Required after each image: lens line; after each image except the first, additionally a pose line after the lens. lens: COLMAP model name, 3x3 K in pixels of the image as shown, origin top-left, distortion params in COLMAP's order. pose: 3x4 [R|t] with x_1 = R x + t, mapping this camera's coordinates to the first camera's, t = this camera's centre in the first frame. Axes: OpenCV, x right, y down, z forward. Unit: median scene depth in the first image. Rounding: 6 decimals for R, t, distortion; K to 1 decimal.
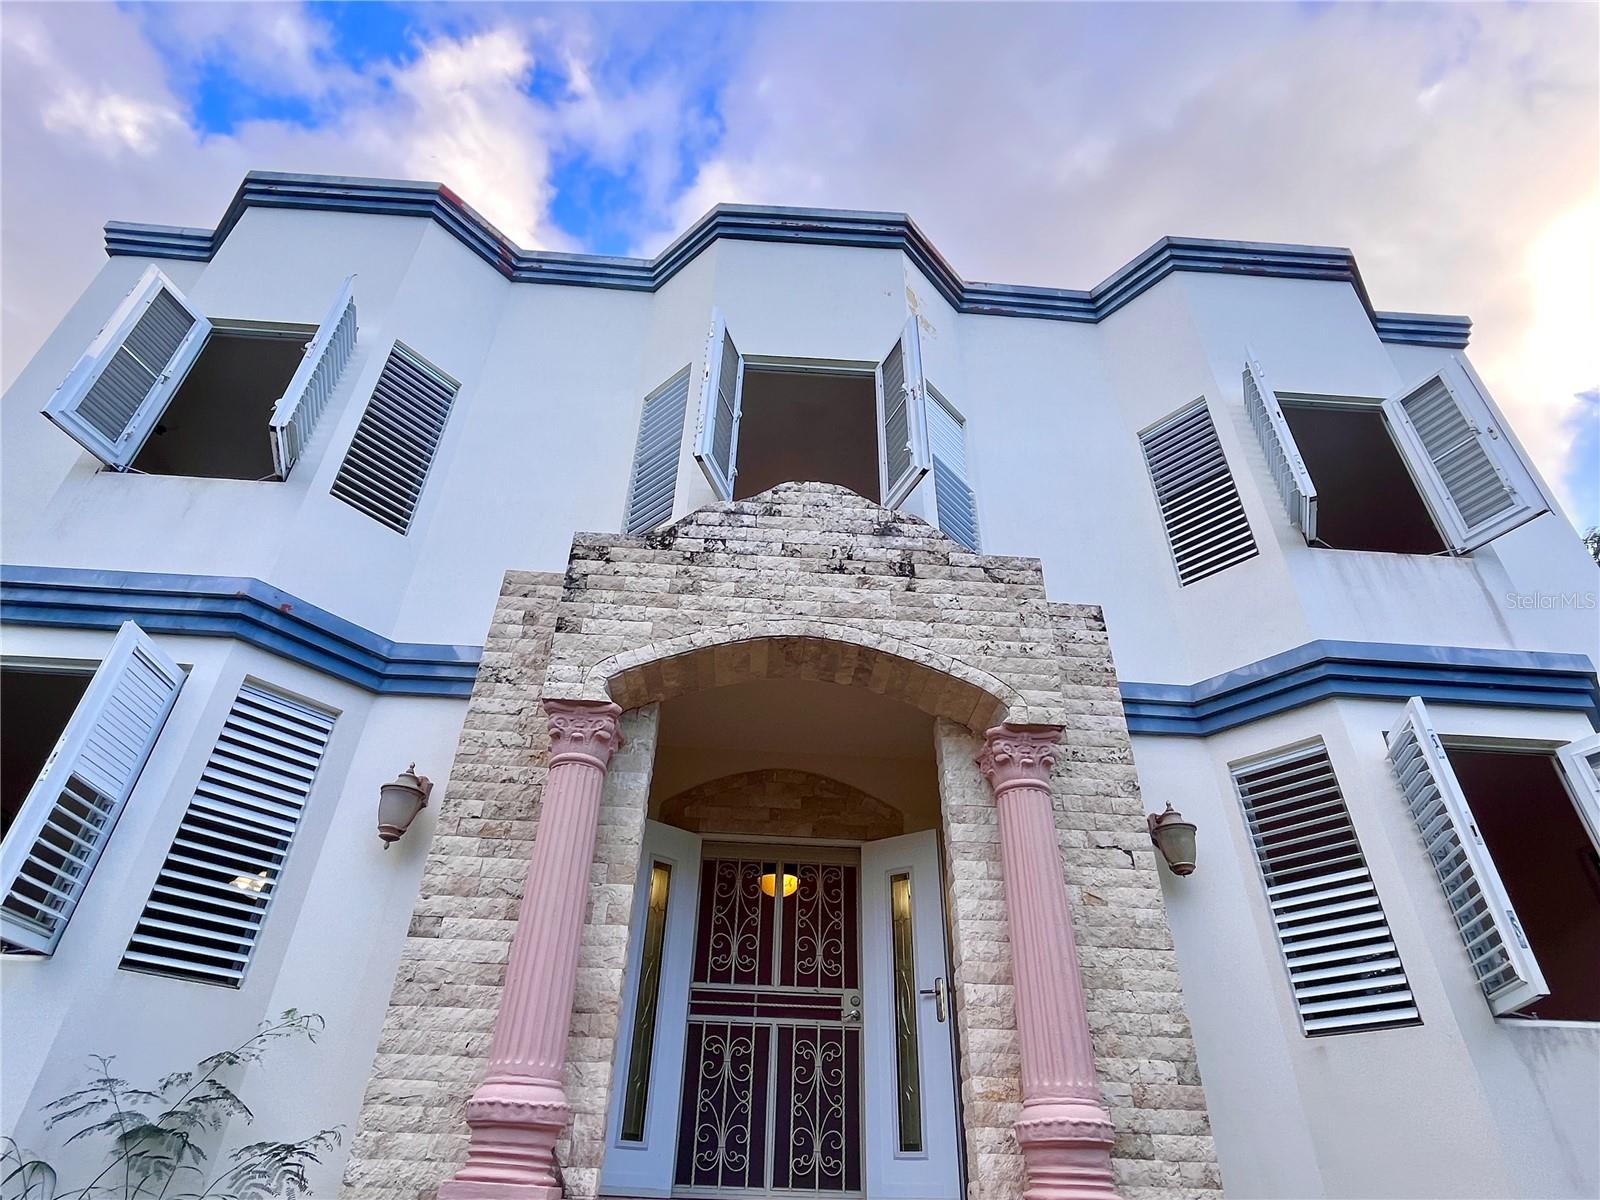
lens RADIAL K [[876.3, 0, 796.1], [0, 876.3, 598.8], [0, 0, 1]] dist [0.003717, 0.000372]
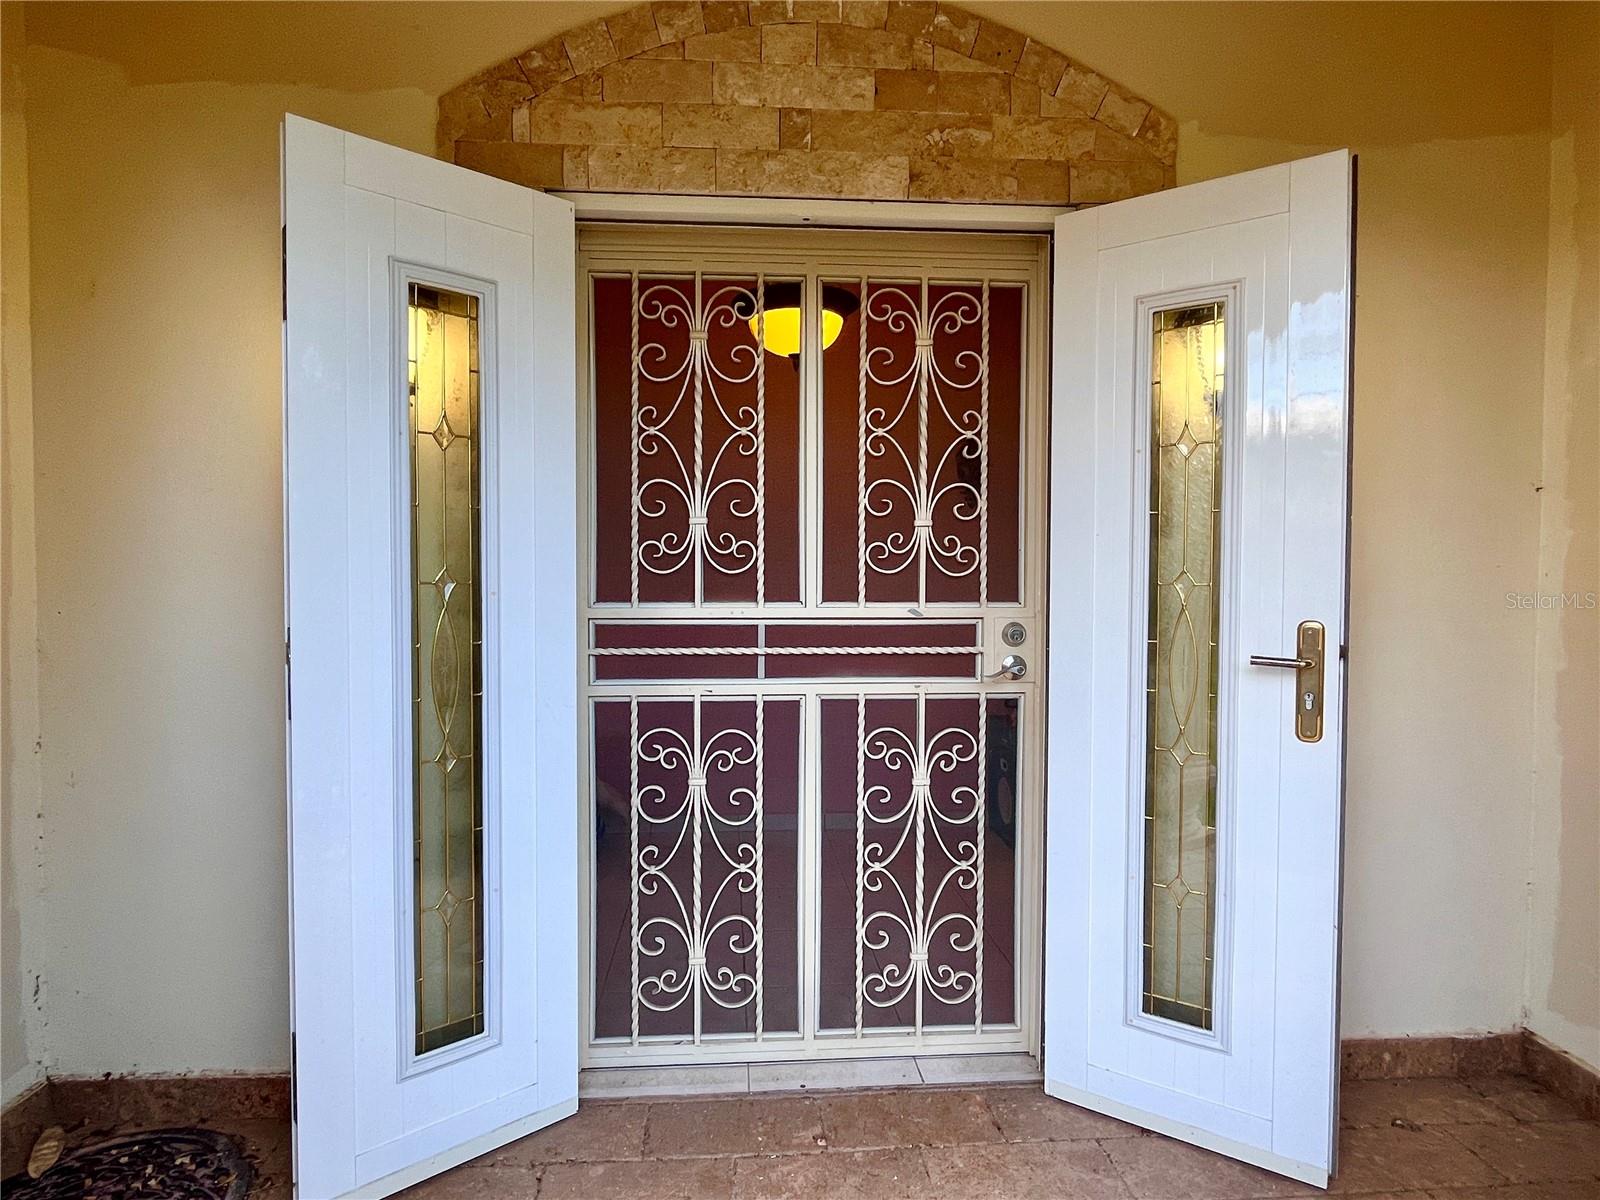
lens RADIAL K [[876.3, 0, 797.1], [0, 876.3, 598.0], [0, 0, 1]] dist [0.003717, 0.000372]
pose [[0.999762, -0.021603, -0.002962, -0.028072], [0.019089, 0.801443, 0.597766, 0.207000], [-0.010540, -0.597681, 0.801665, 0.688934]]
